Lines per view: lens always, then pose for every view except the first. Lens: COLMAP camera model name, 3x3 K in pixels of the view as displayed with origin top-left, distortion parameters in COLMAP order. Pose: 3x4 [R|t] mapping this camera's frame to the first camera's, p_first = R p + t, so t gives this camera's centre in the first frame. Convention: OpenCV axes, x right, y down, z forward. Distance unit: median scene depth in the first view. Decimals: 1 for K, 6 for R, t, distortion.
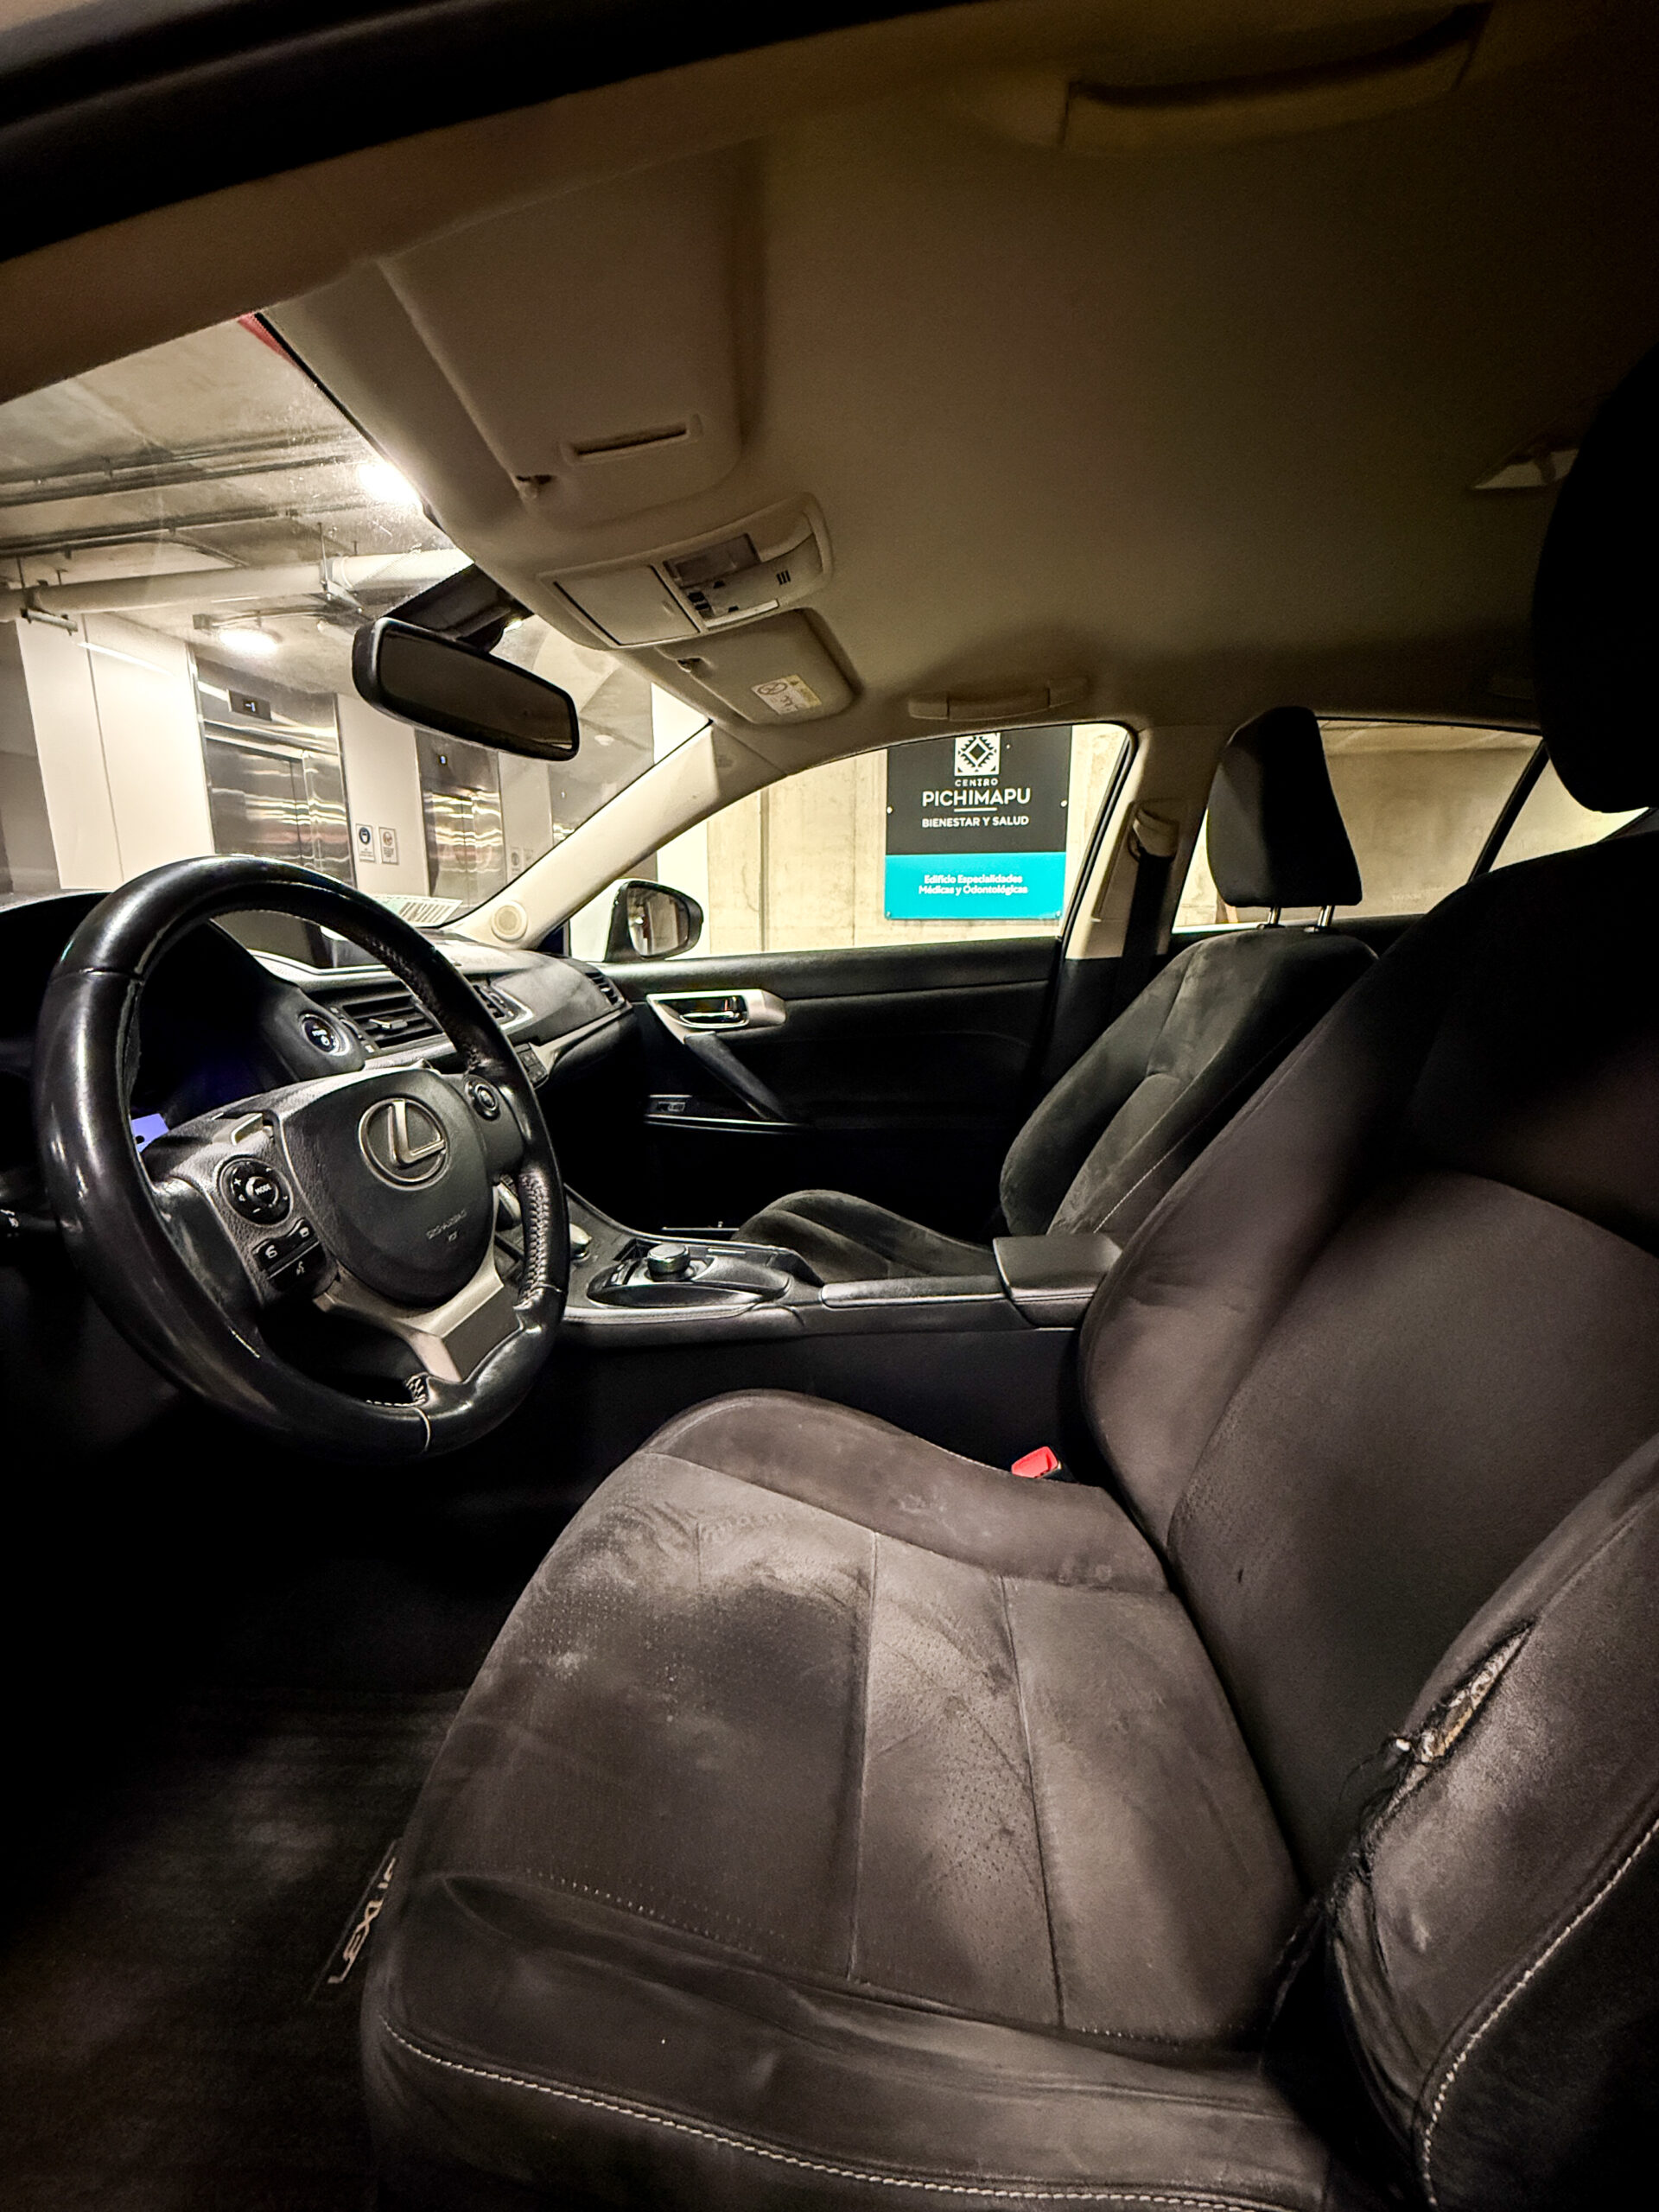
lens RADIAL K [[897.6, 0, 834.2], [0, 897.6, 1106.7], [0, 0, 1]] dist [0.001939, 0.000659]
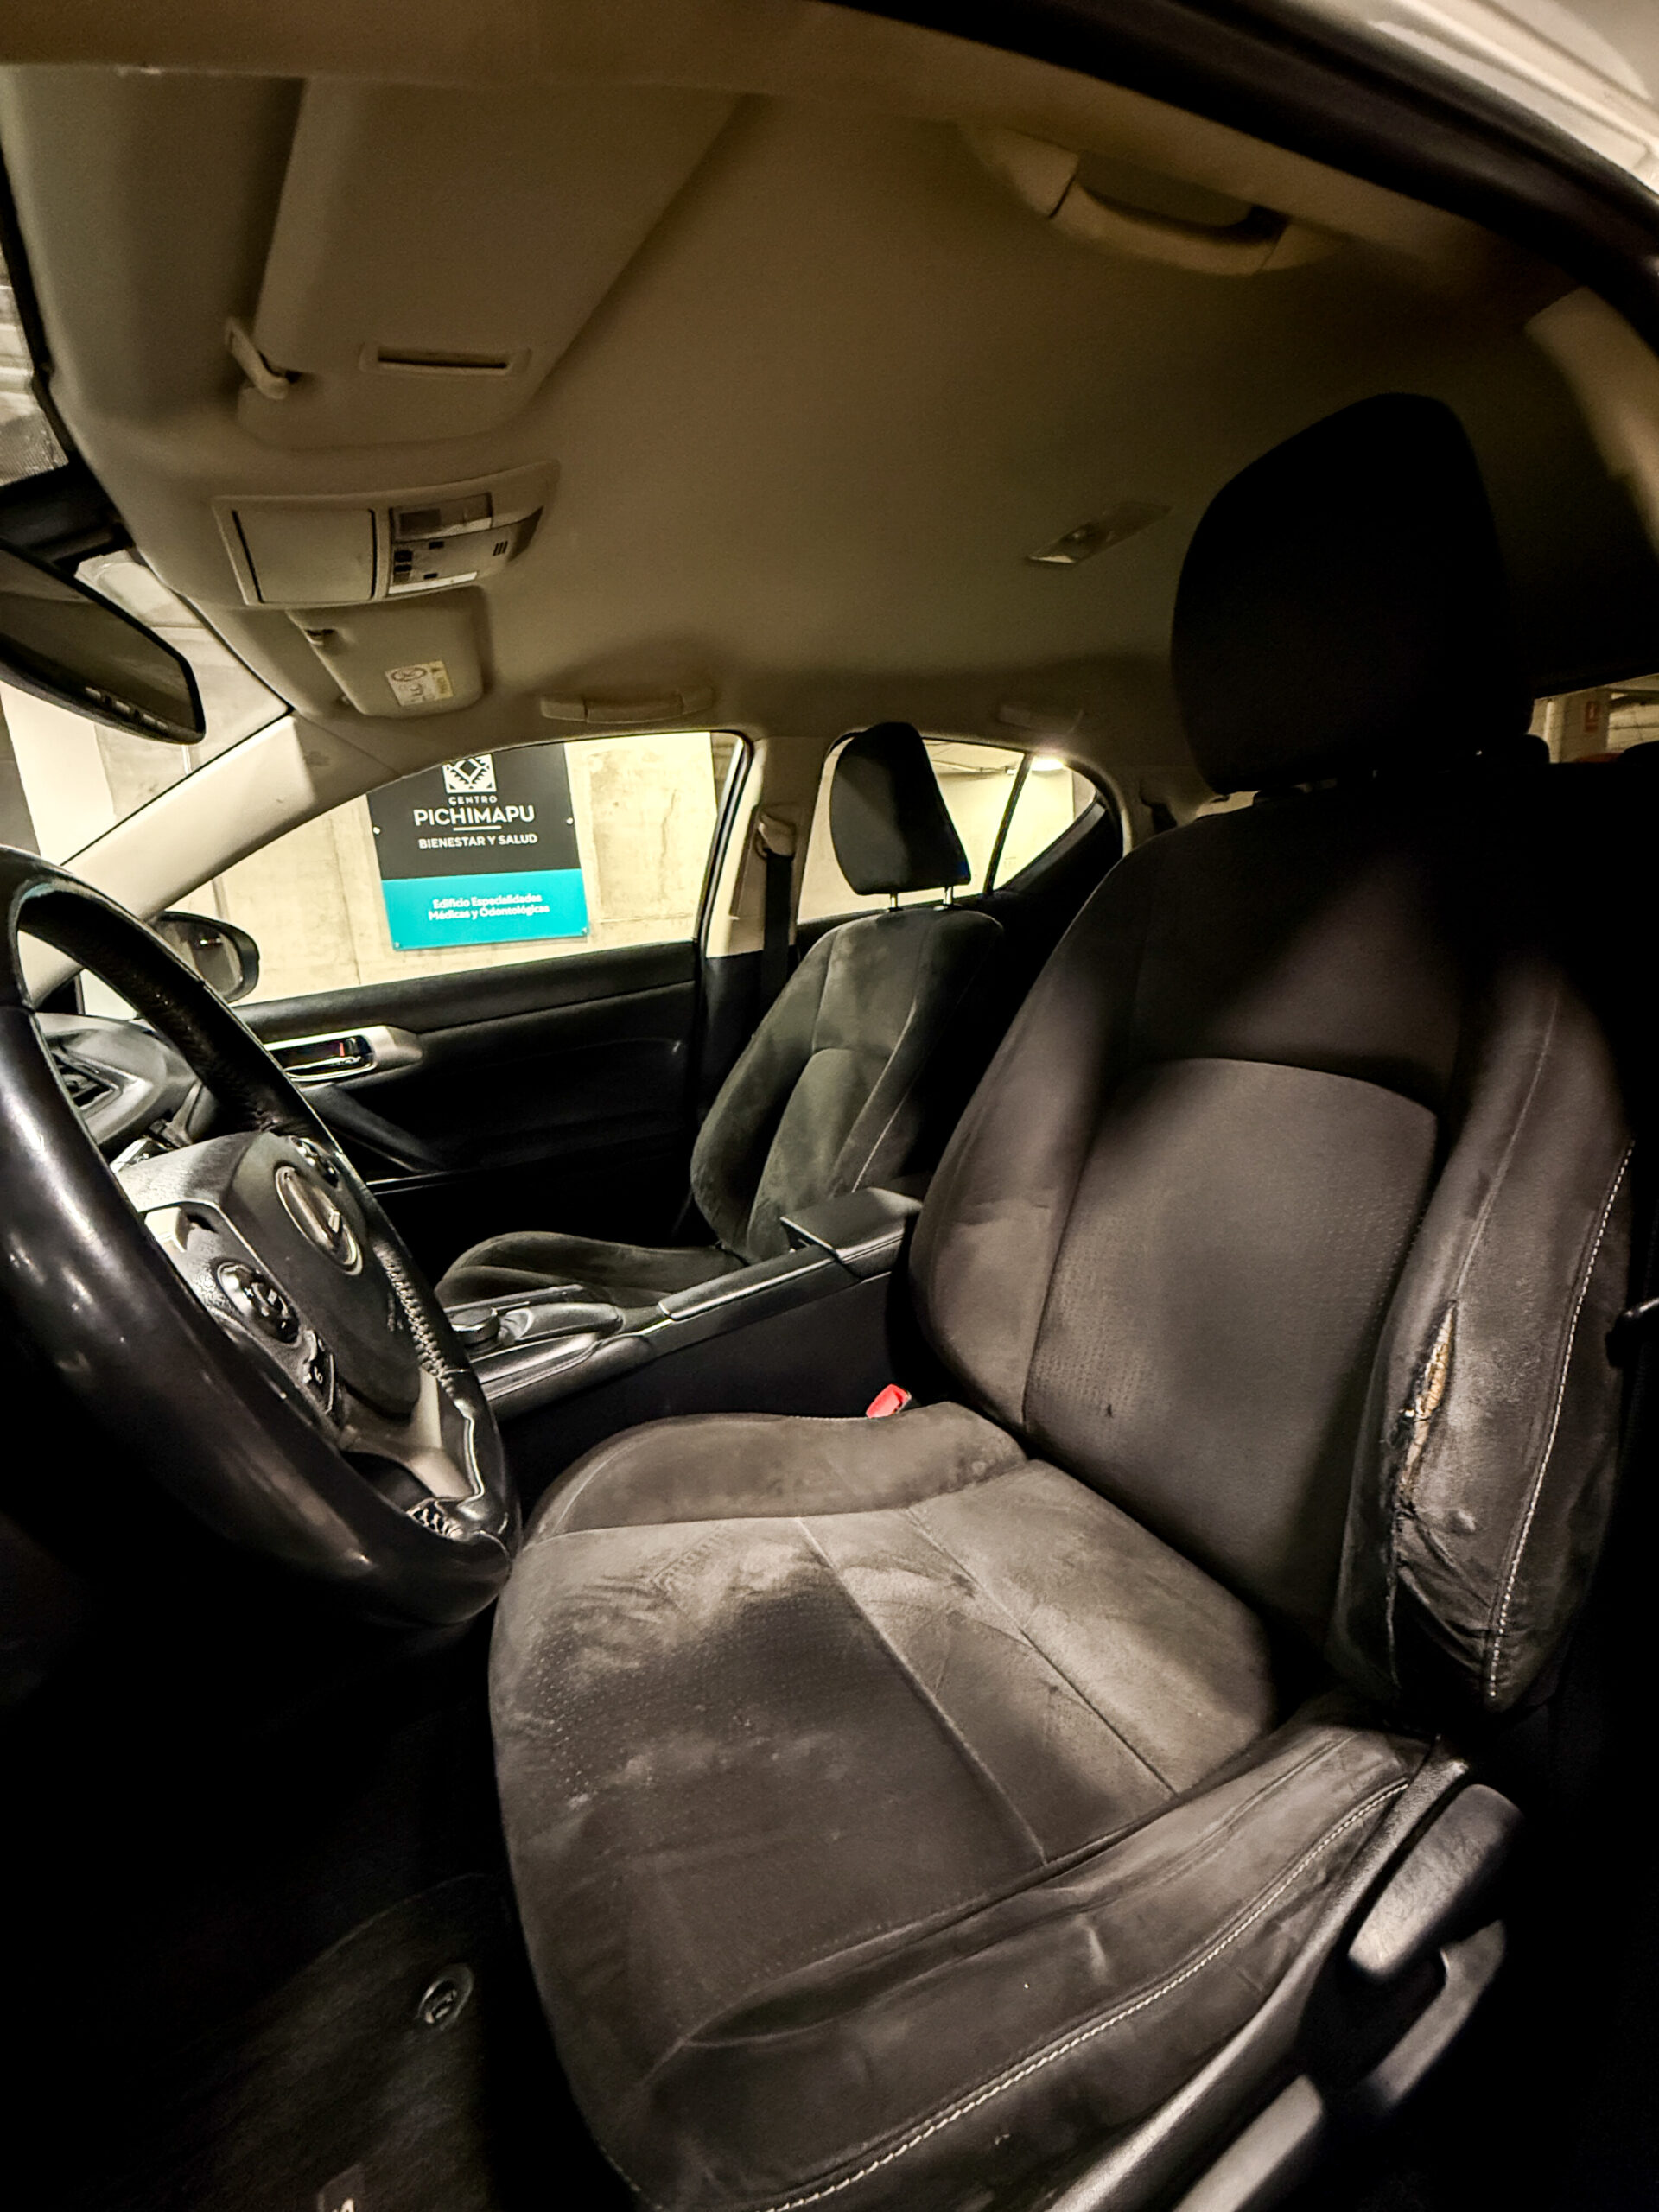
lens RADIAL K [[897.6, 0, 834.2], [0, 897.6, 1106.7], [0, 0, 1]] dist [0.001939, 0.000659]
pose [[0.837038, -0.175738, 0.518154, -0.218144], [0.188140, 0.981713, 0.029032, 0.002719], [-0.513781, 0.073185, 0.854794, 0.055749]]
